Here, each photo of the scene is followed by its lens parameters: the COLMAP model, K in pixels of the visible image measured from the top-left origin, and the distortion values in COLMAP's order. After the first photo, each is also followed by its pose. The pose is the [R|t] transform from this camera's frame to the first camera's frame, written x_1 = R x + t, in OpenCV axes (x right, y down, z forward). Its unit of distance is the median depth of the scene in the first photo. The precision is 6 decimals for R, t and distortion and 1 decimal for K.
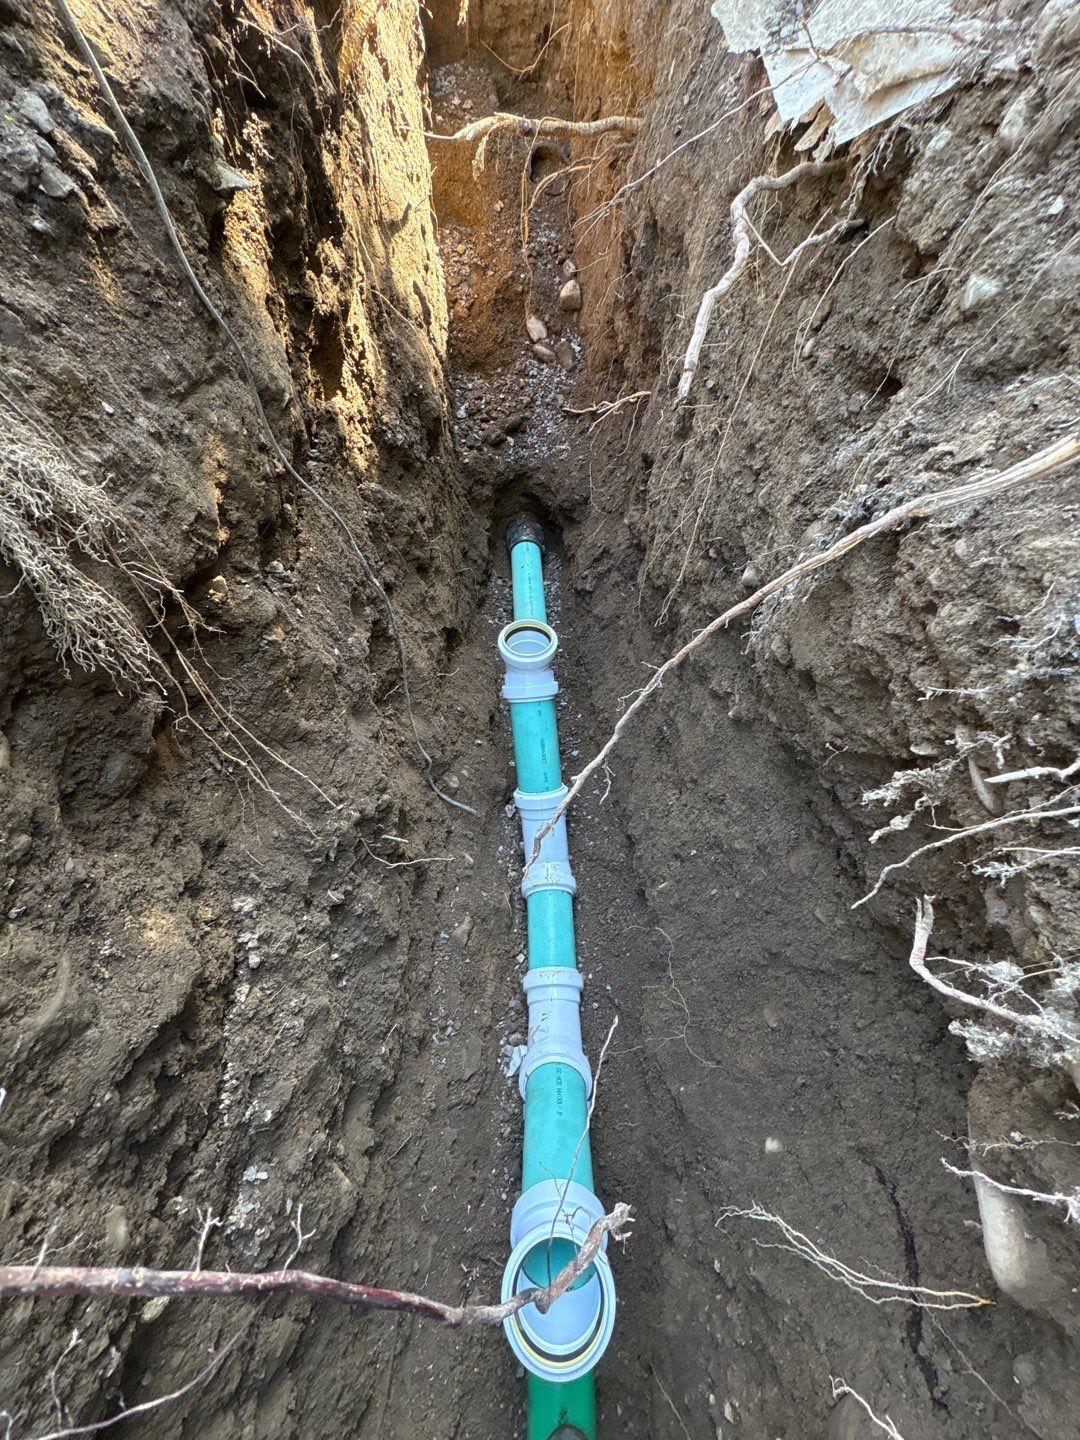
lens RADIAL K [[574.4, 0, 535.8], [0, 574.4, 696.0], [0, 0, 1]] dist [-0.000209, -0.000384]
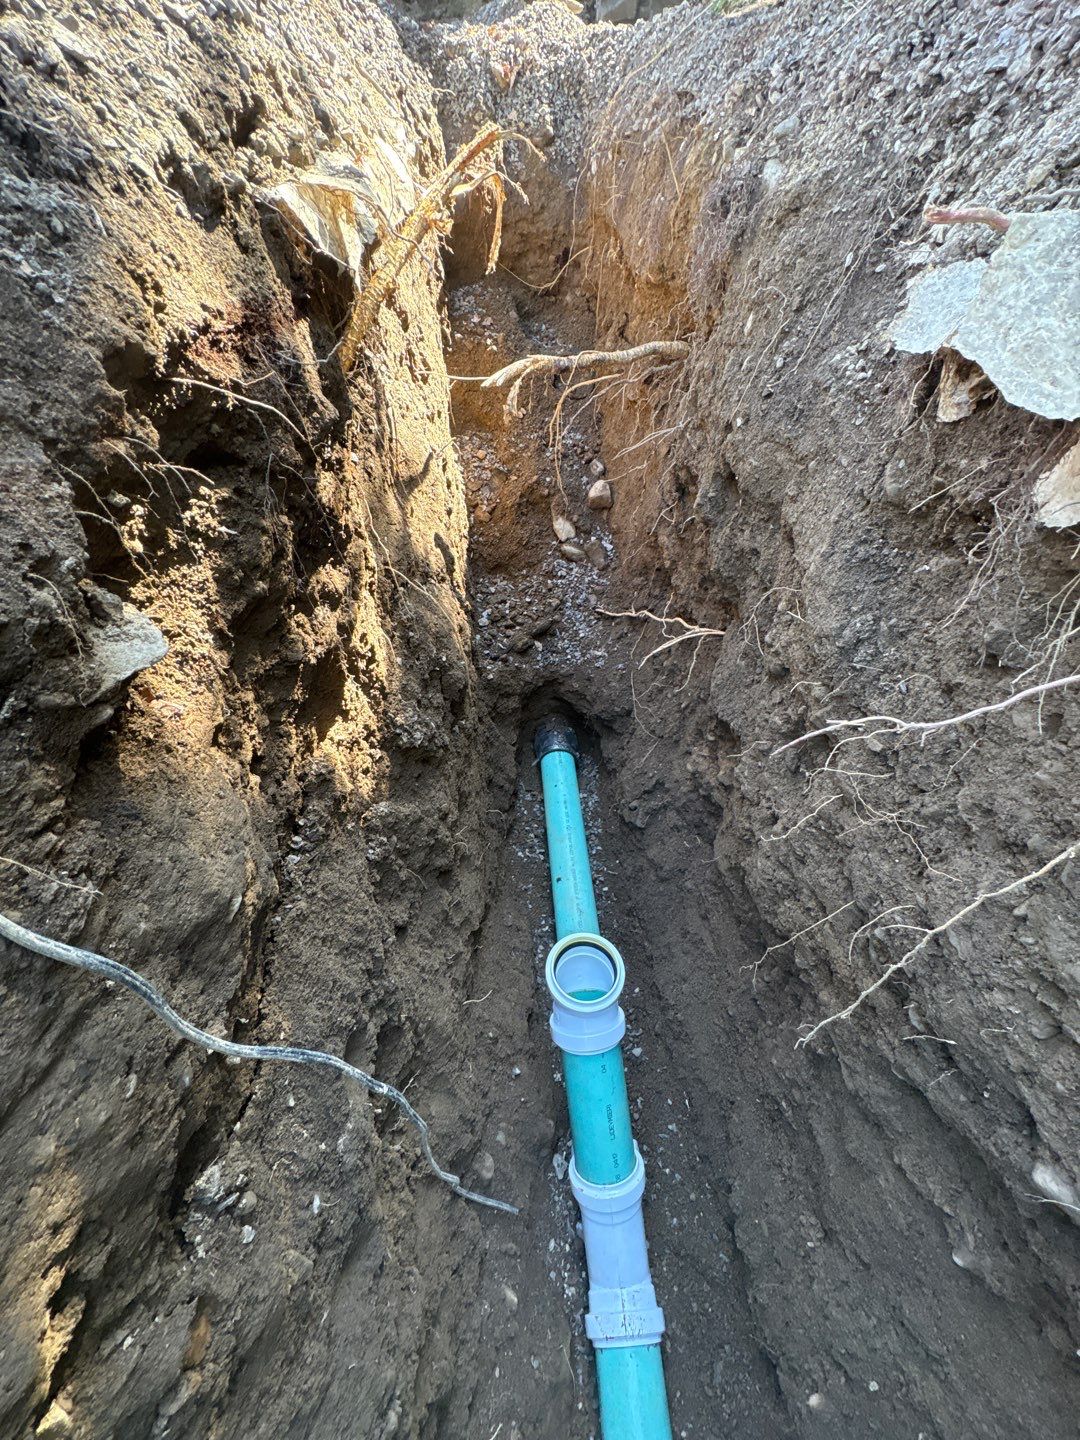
lens RADIAL K [[574.4, 0, 535.8], [0, 574.4, 696.0], [0, 0, 1]] dist [-0.000209, -0.000384]
pose [[0.999472, -0.029674, -0.013244, -0.056241], [0.027041, 0.985513, -0.167429, -0.316631], [0.018020, 0.166983, 0.985795, 0.196212]]
